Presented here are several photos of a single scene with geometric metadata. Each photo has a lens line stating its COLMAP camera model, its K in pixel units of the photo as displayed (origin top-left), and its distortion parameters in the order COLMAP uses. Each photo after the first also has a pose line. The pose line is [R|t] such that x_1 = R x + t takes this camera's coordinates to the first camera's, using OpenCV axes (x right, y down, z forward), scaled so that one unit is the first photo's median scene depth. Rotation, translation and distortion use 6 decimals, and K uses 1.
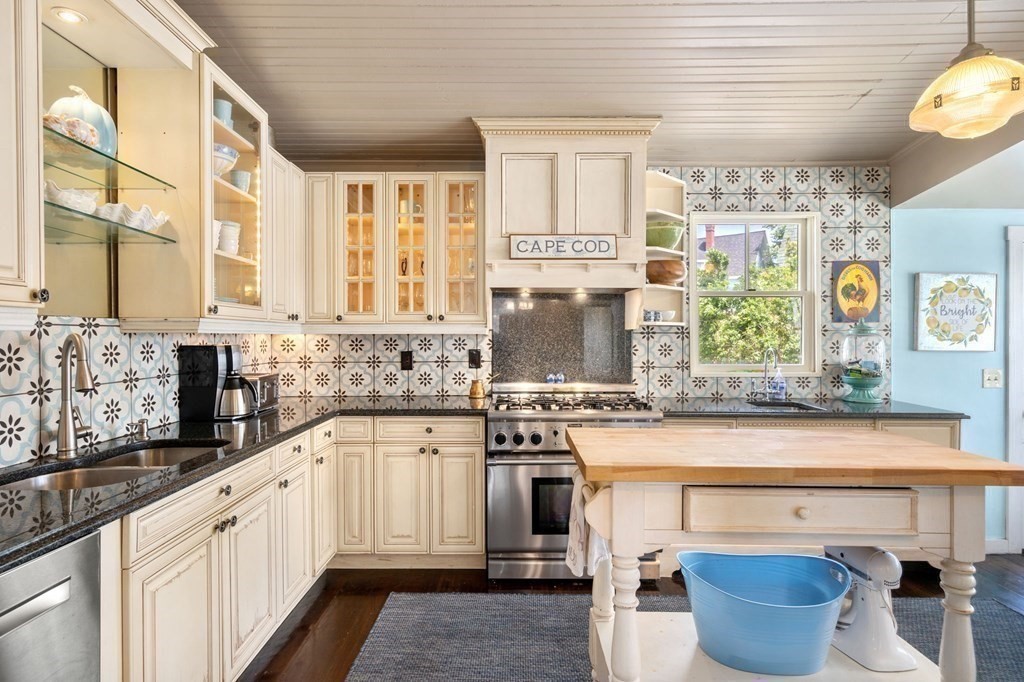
lens RADIAL K [[580.7, 0, 512.0], [0, 580.7, 341.0], [0, 0, 1]] dist [0.003485, 0.001004]
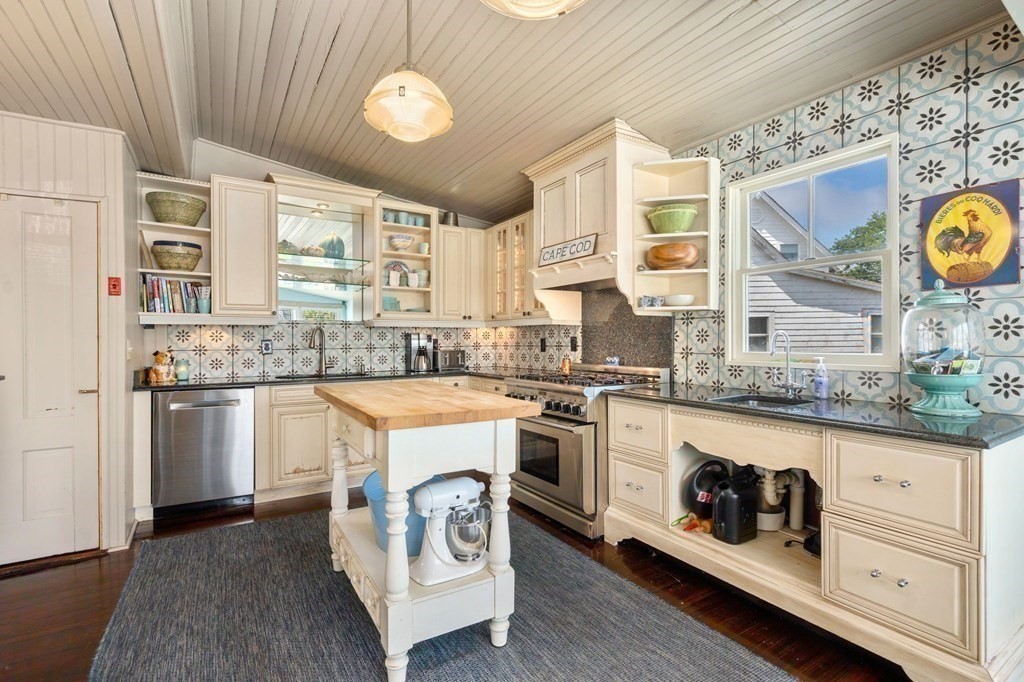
lens RADIAL K [[503.9, 0, 497.4], [0, 503.9, 342.3], [0, 0, 1]] dist [0.001917, -0.000011]
pose [[0.484959, -0.000364, -0.874537, 0.825454], [-0.006443, 0.999971, -0.003989, 0.031928], [0.874513, 0.007569, 0.484943, 0.302513]]
